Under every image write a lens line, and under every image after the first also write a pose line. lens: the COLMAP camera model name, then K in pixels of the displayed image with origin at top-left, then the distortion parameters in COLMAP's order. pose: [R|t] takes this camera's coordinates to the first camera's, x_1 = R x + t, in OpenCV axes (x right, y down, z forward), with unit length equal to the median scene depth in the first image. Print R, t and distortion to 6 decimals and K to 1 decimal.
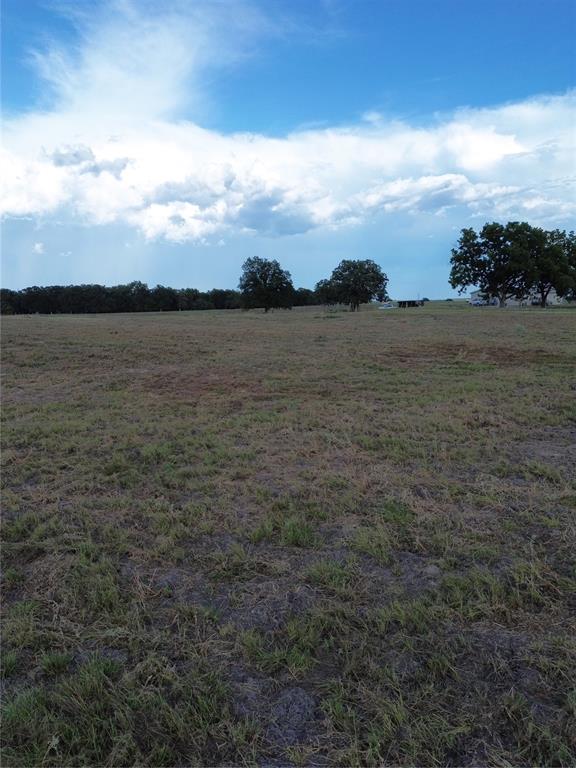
lens RADIAL K [[531.4, 0, 286.5], [0, 531.4, 393.9], [0, 0, 1]] dist [0.071422, -0.068965]
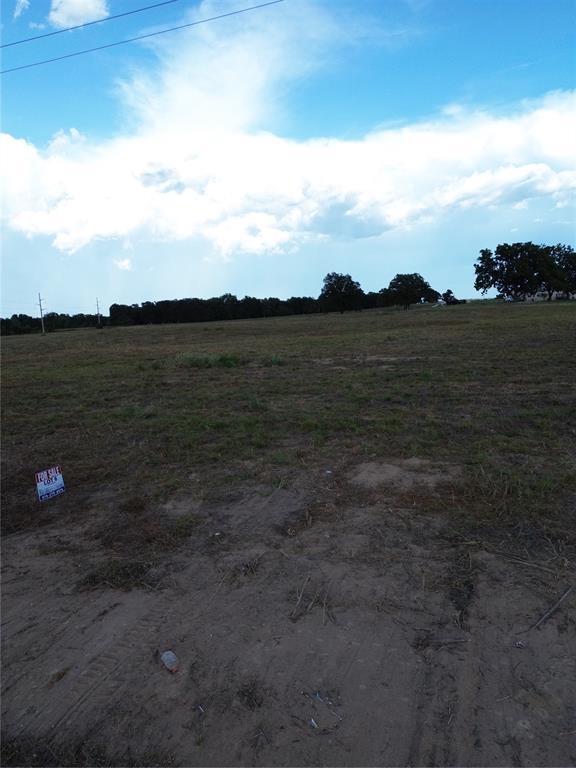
lens RADIAL K [[531.4, 0, 286.5], [0, 531.4, 393.9], [0, 0, 1]] dist [0.071422, -0.068965]
pose [[0.989686, -0.016120, -0.142342, 0.015676], [0.014692, 0.999831, -0.011080, 0.083932], [0.142496, 0.008875, 0.989756, -0.477520]]
